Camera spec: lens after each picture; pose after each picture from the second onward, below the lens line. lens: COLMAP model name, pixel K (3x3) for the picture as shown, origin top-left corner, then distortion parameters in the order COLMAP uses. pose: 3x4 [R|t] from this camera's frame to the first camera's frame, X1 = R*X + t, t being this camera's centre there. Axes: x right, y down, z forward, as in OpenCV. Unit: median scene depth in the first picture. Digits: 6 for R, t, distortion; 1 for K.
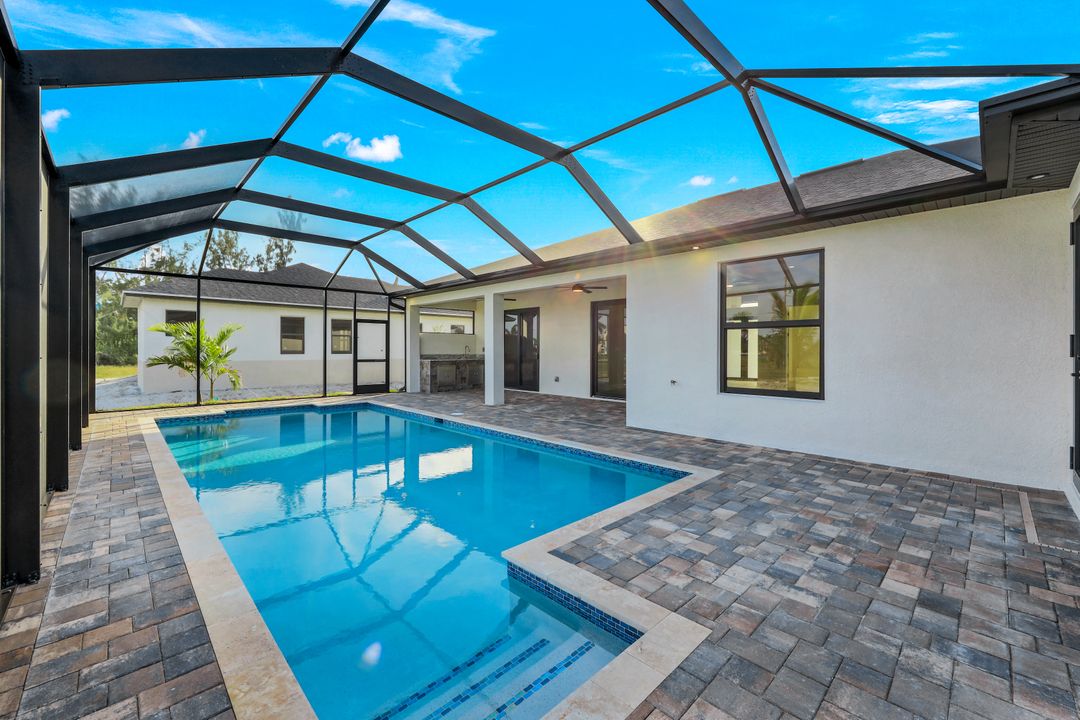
lens RADIAL K [[436.3, 0, 538.2], [0, 436.3, 354.4], [0, 0, 1]] dist [0.000827, -0.000365]
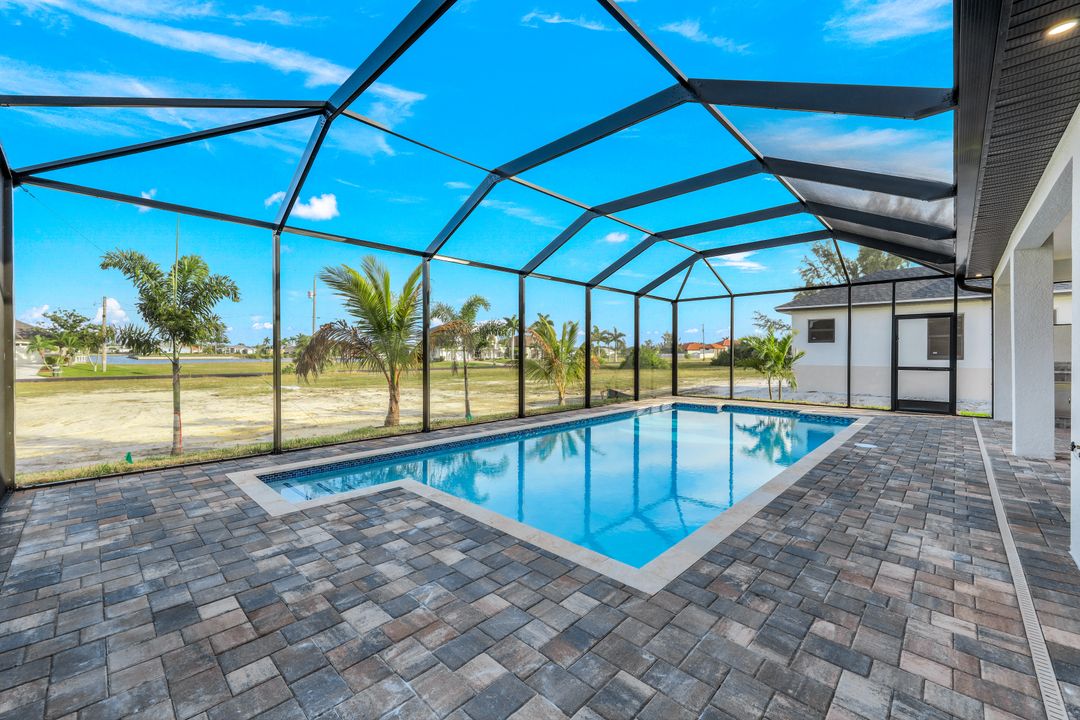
lens RADIAL K [[436.3, 0, 538.2], [0, 436.3, 354.4], [0, 0, 1]] dist [0.000827, -0.000365]
pose [[0.036777, 0.000664, -0.999323, 1.402784], [-0.013165, 0.999913, 0.000180, -0.006399], [0.999237, 0.013150, 0.036783, 1.291068]]
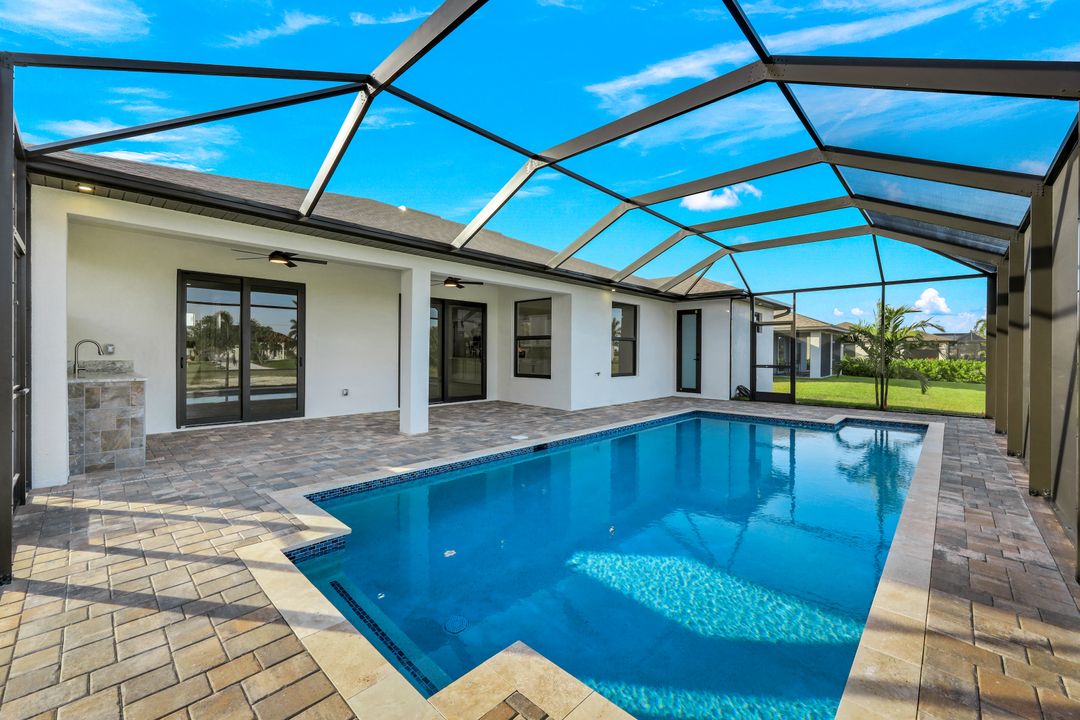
lens RADIAL K [[436.3, 0, 538.2], [0, 436.3, 354.4], [0, 0, 1]] dist [0.000827, -0.000365]
pose [[-0.049595, -0.007851, 0.998739, -2.649469], [0.004871, 0.999955, 0.008102, -0.038752], [-0.998758, 0.005267, -0.049554, 2.833947]]
